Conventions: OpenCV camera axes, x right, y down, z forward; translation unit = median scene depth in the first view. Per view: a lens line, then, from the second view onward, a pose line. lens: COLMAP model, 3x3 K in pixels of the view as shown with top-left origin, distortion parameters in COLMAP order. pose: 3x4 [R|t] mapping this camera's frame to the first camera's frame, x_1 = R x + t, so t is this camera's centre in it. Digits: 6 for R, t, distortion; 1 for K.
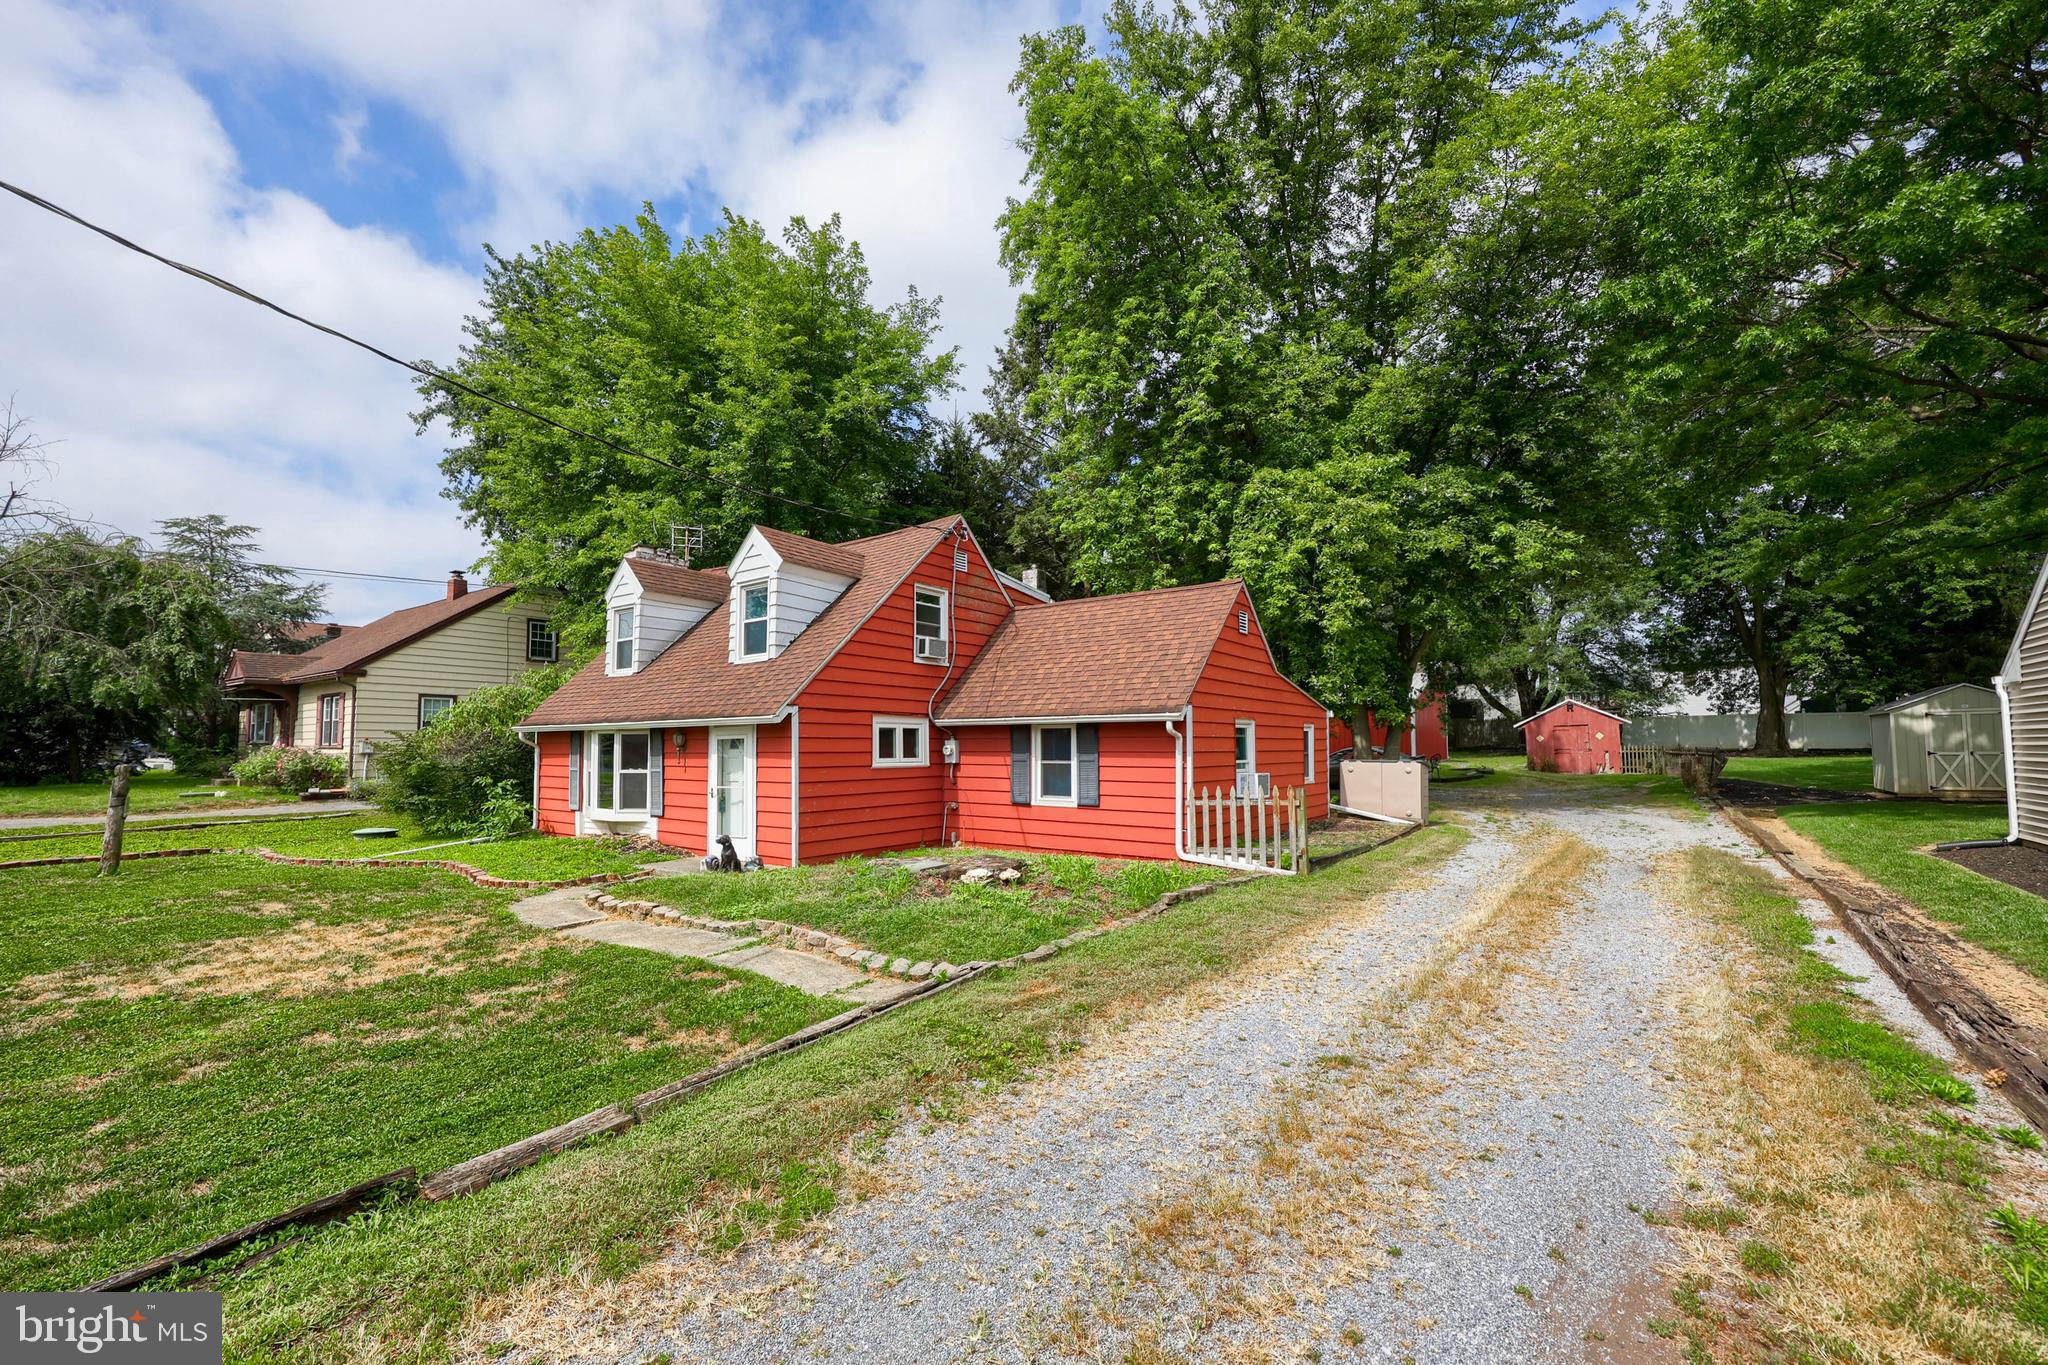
lens RADIAL K [[848.2, 0, 1034.2], [0, 848.2, 658.0], [0, 0, 1]] dist [0.019456, 0.000086]
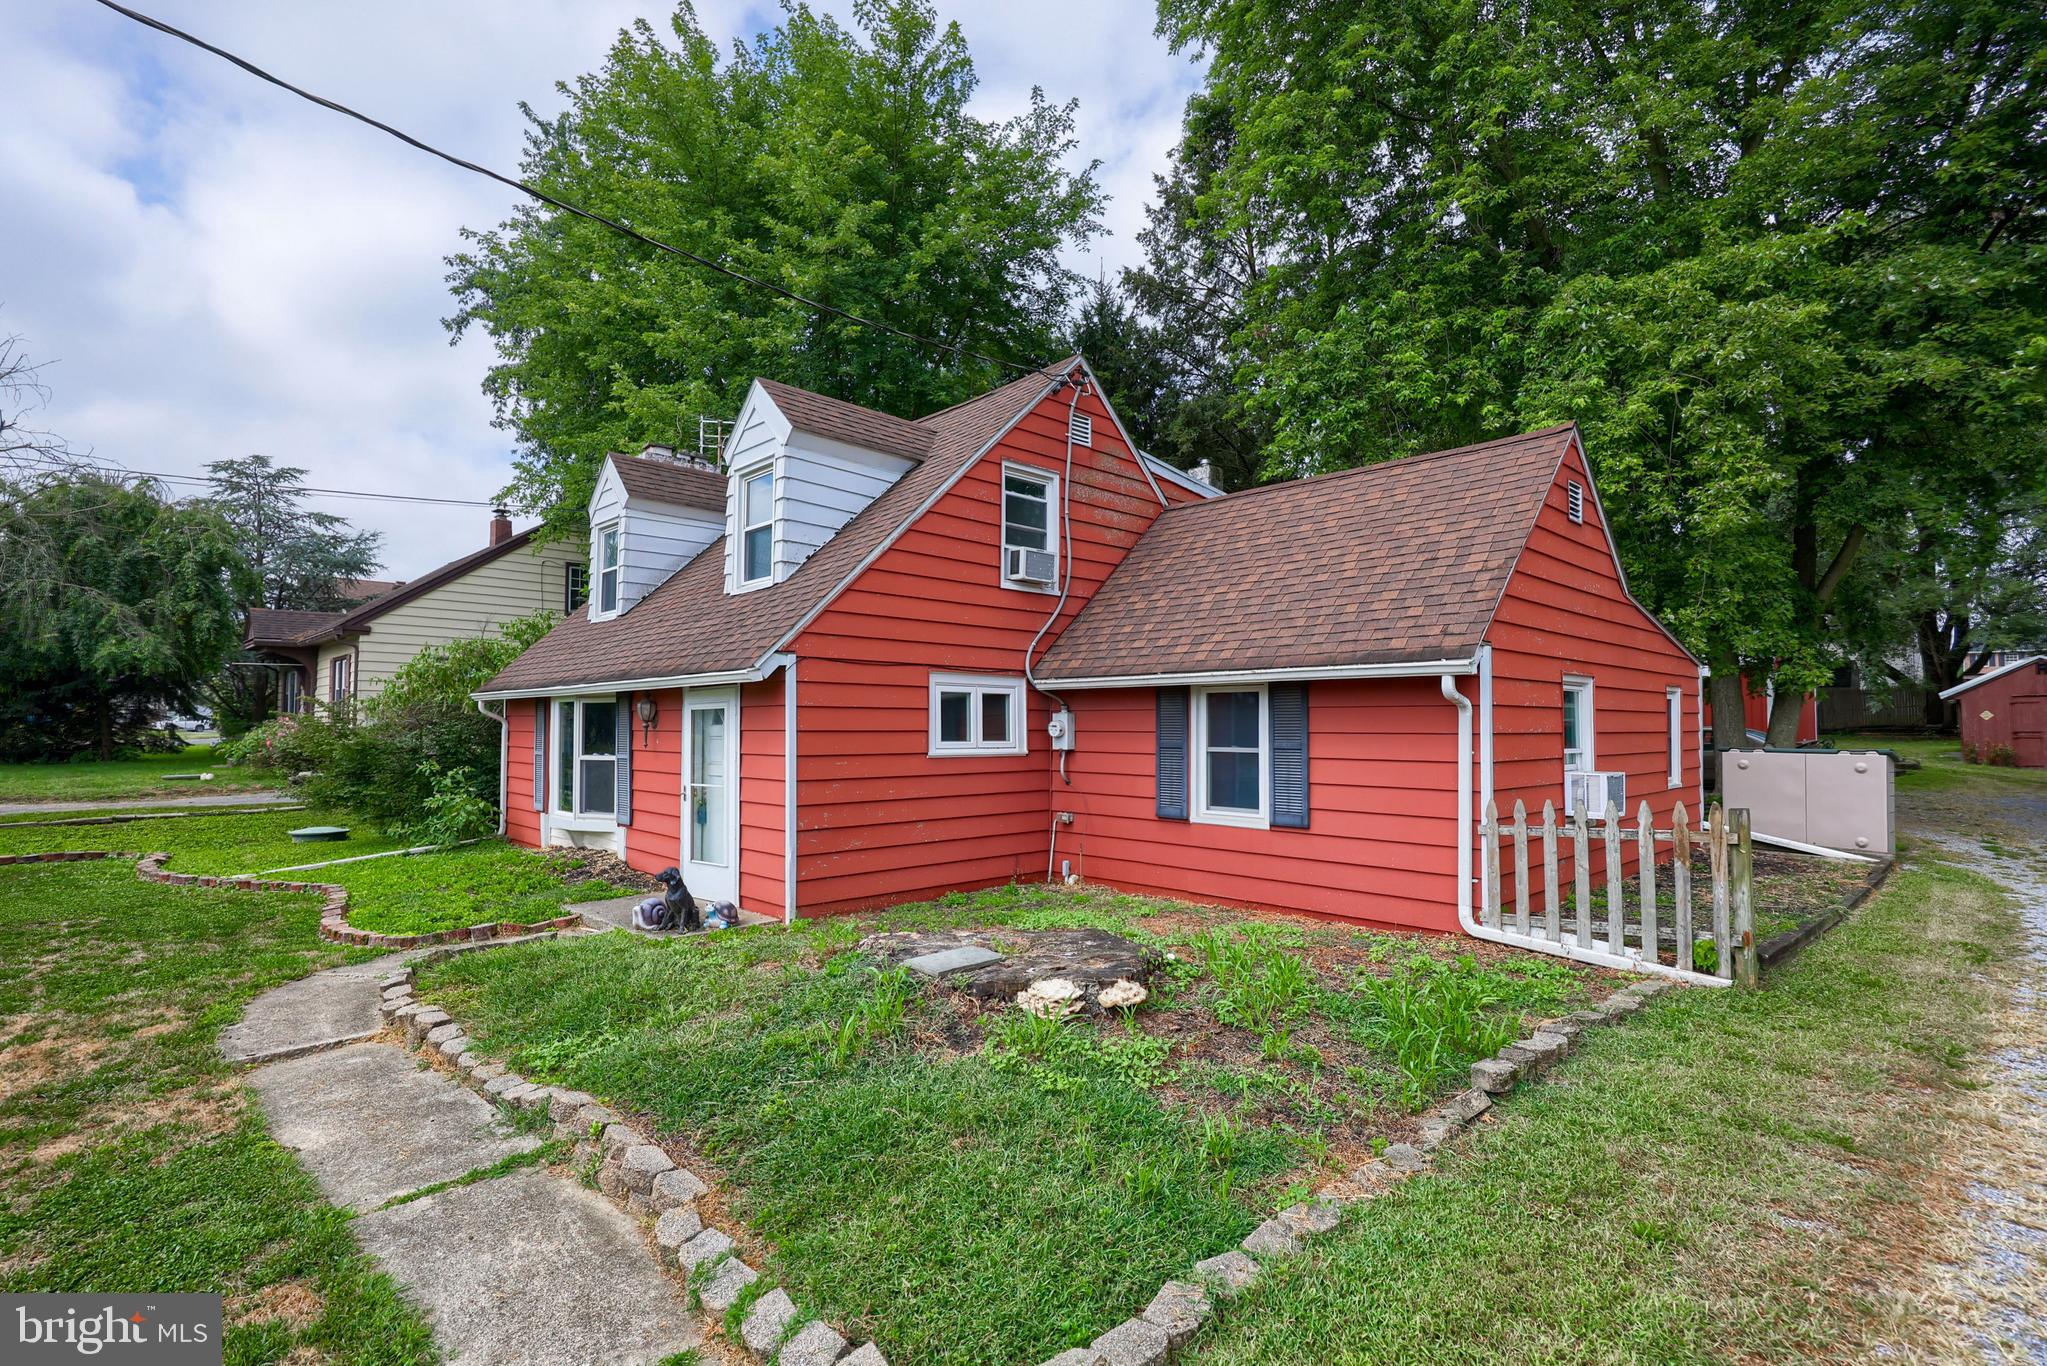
lens RADIAL K [[933.7, 0, 1073.6], [0, 933.7, 700.2], [0, 0, 1]] dist [0.002215, 0.000455]
pose [[0.988191, -0.000823, -0.153223, 0.012937], [0.012456, 0.997107, 0.074984, 0.031213], [0.152718, -0.076007, 0.985343, 0.281407]]
